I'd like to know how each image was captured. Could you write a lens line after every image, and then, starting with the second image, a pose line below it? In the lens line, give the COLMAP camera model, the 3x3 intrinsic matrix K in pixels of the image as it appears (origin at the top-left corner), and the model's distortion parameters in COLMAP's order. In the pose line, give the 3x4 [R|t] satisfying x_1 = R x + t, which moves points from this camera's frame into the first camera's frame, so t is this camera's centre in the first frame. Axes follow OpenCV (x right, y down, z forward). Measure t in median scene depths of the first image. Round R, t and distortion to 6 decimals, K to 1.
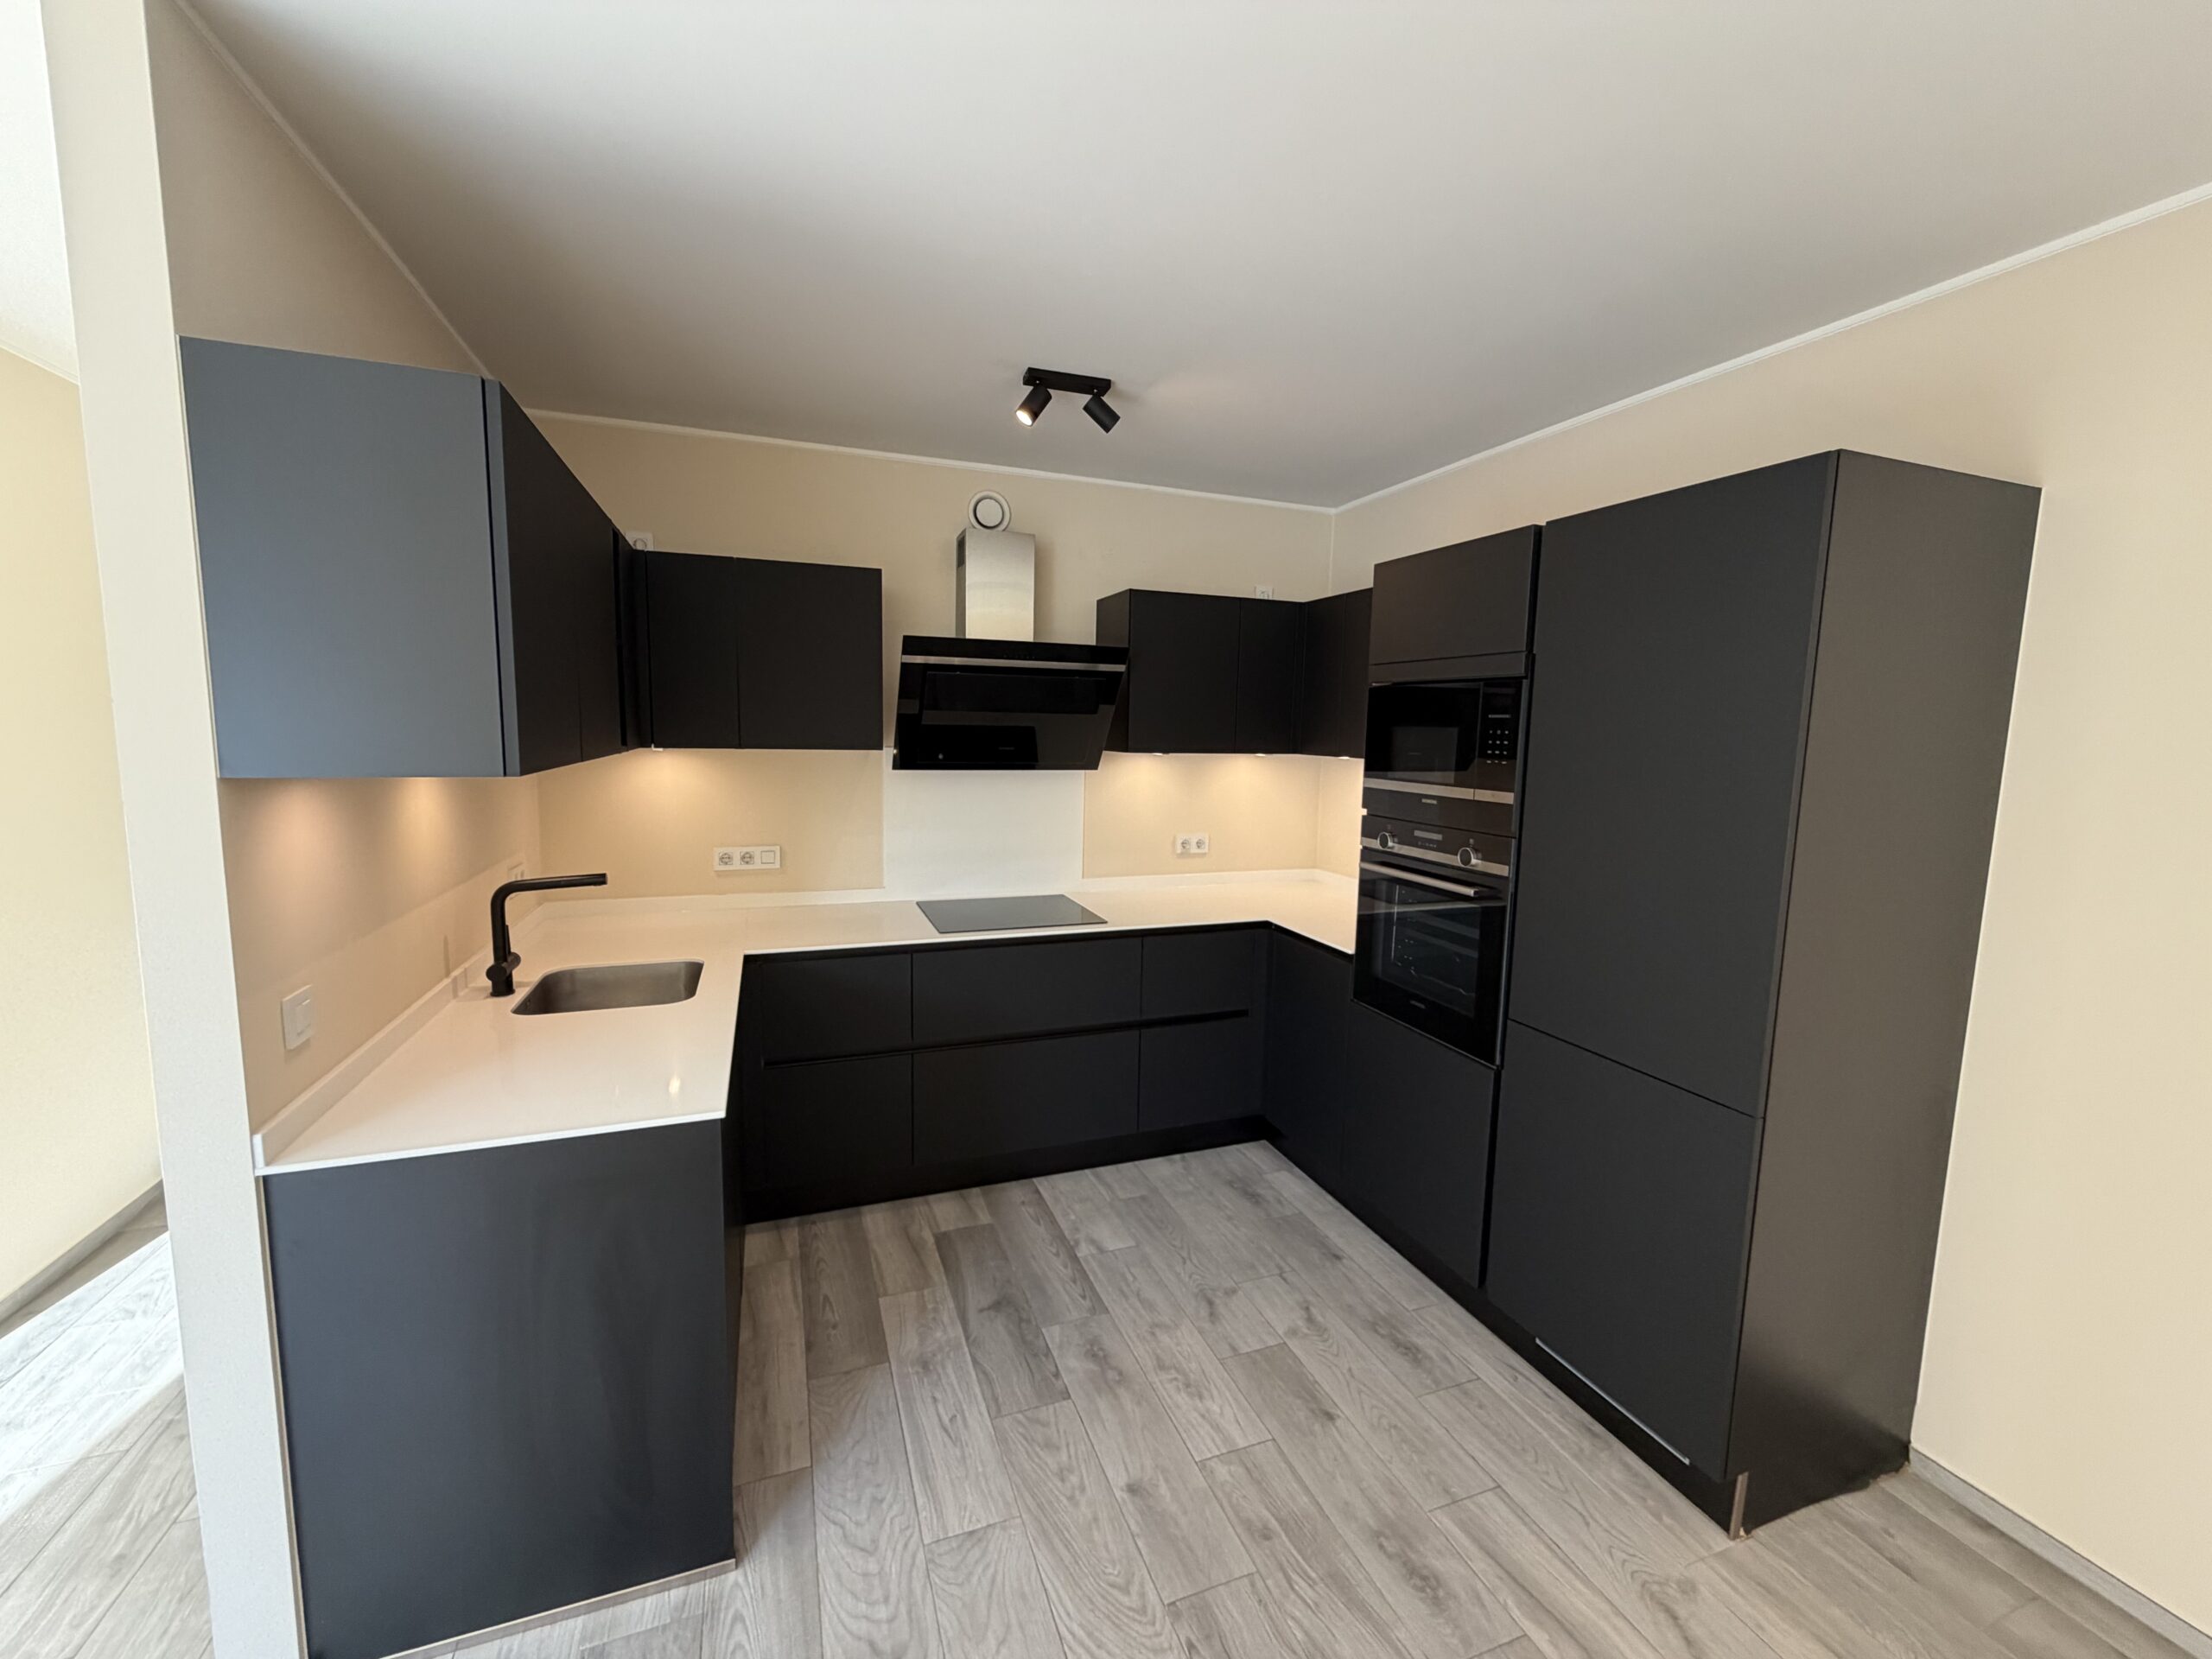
lens RADIAL K [[881.0, 0, 1100.9], [0, 881.0, 824.9], [0, 0, 1]] dist [-0.002588, -0.000171]
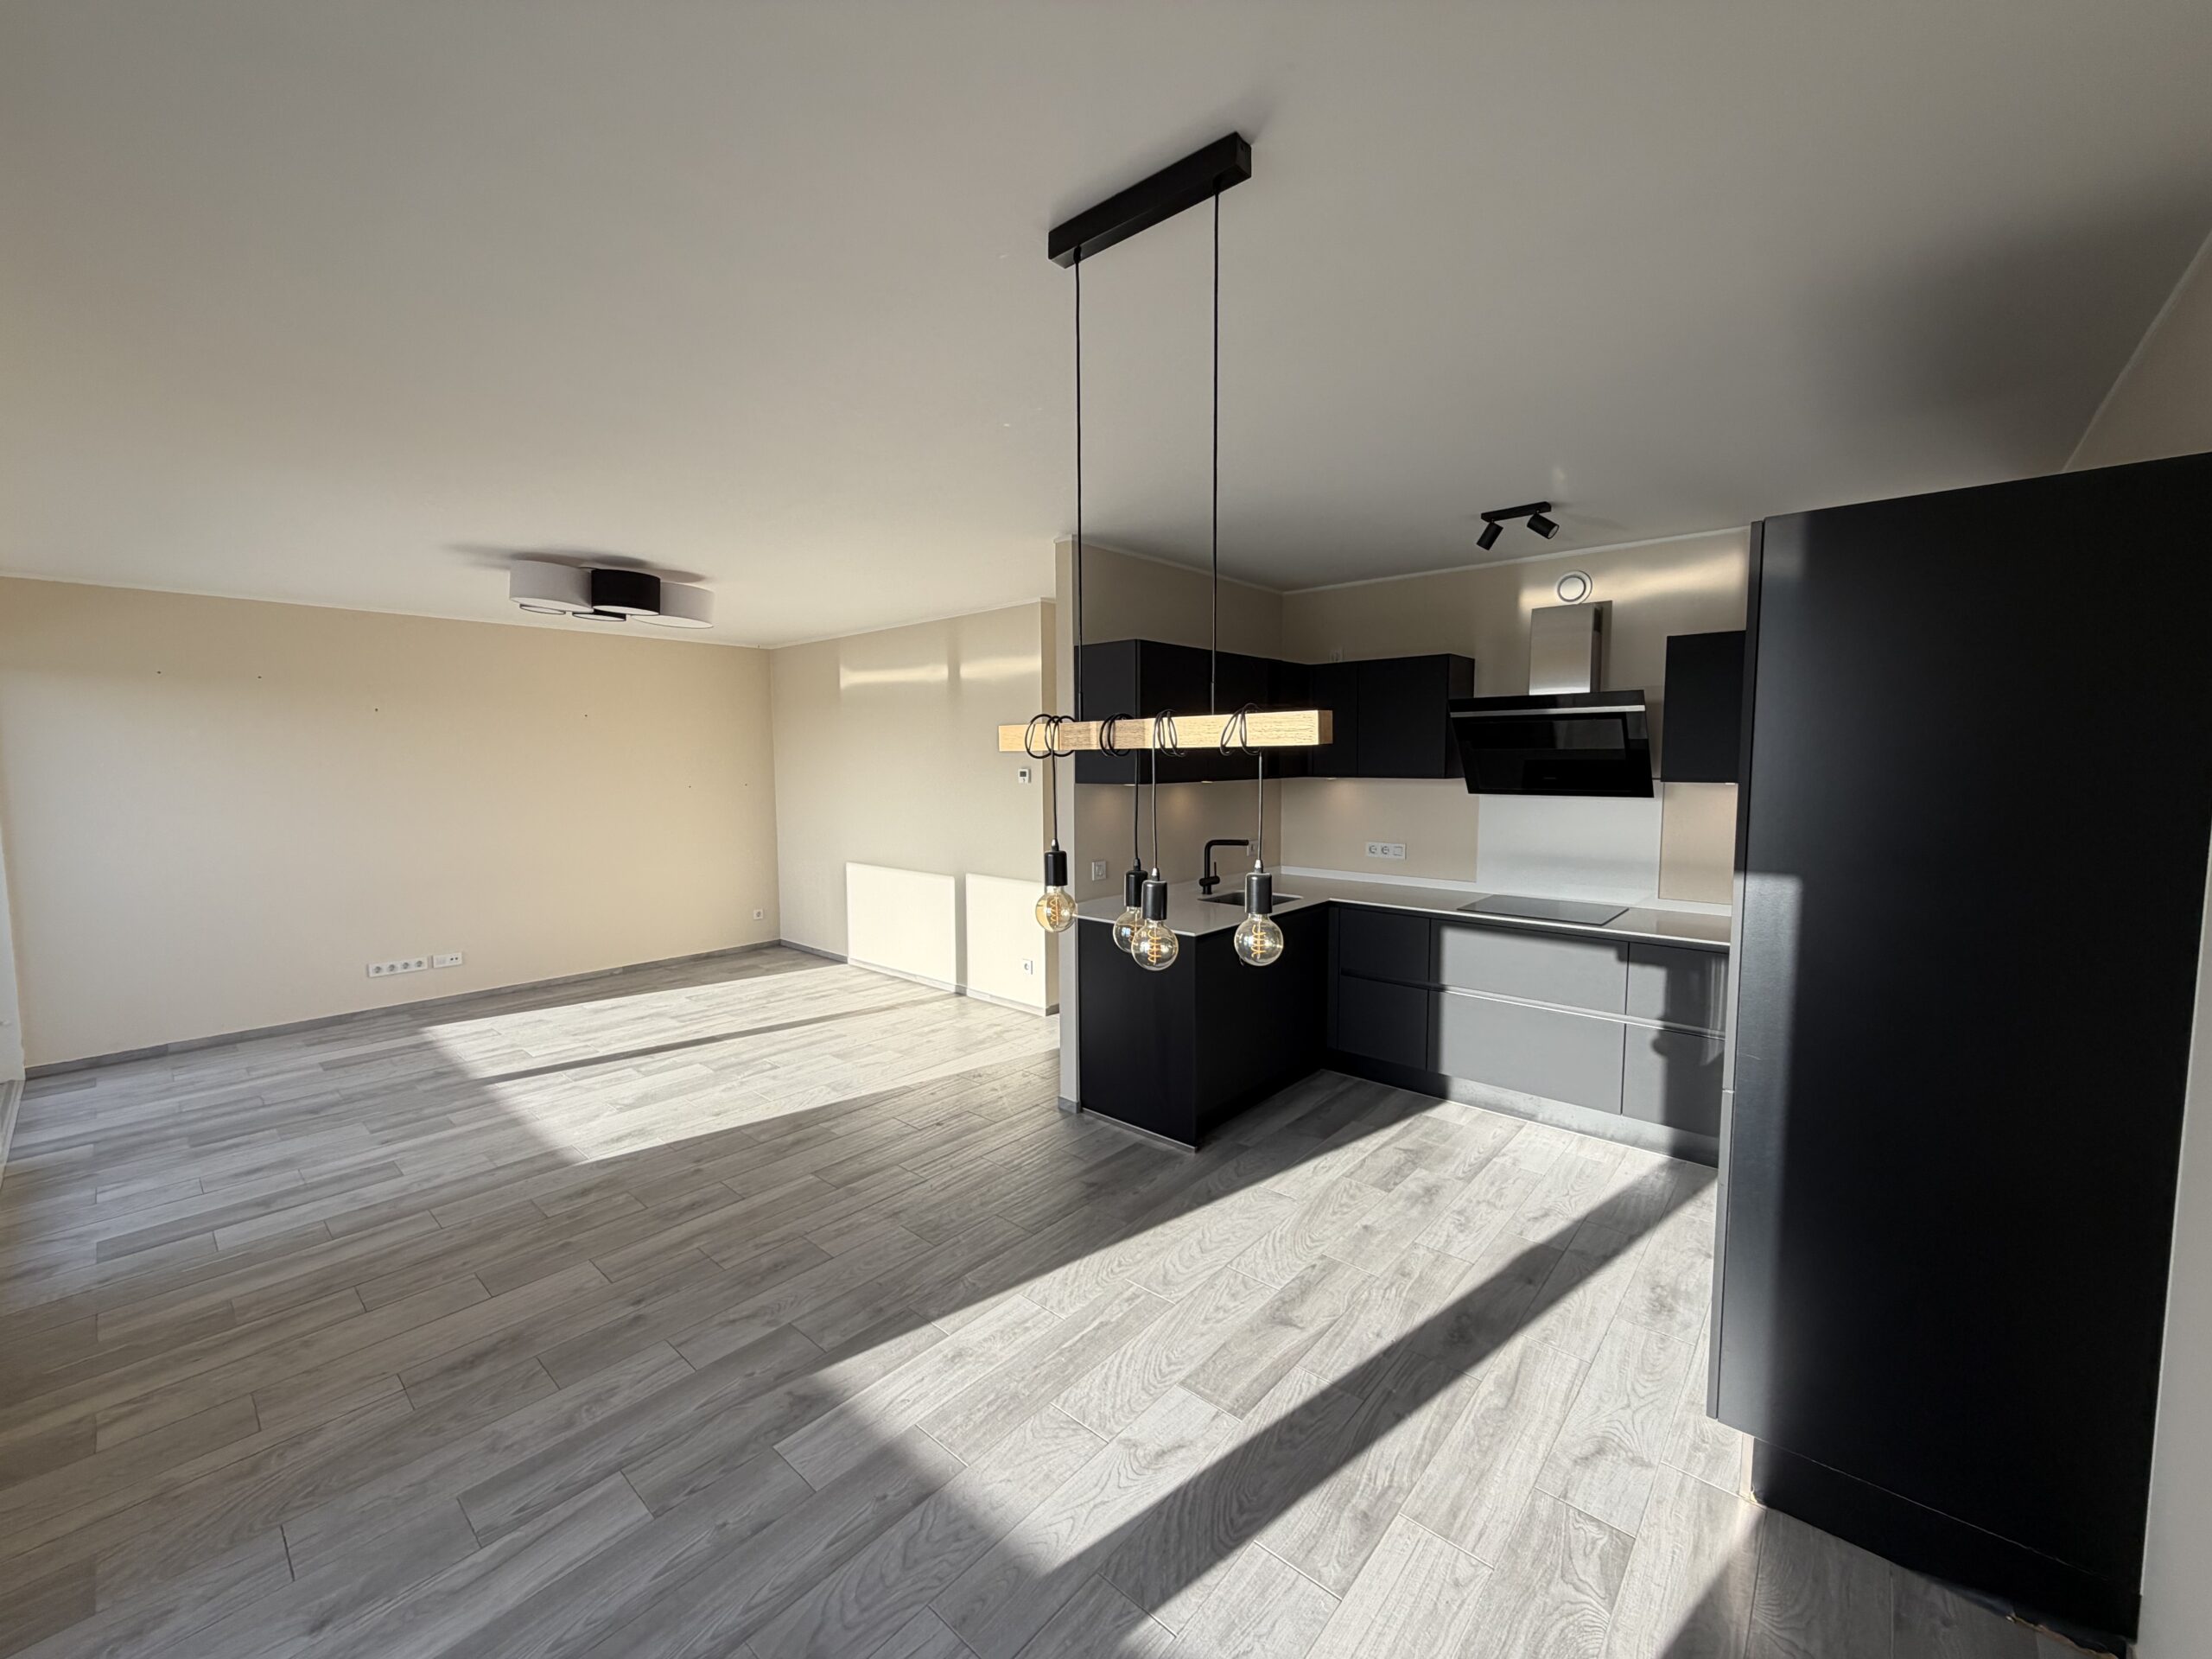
lens RADIAL K [[881.0, 0, 1104.0], [0, 881.0, 830.1], [0, 0, 1]] dist [-0.002588, -0.000171]
pose [[0.472533, 0.048171, -0.879996, 0.987370], [-0.084189, 0.996406, 0.009336, 0.040430], [0.877283, 0.069674, 0.474890, -0.204839]]
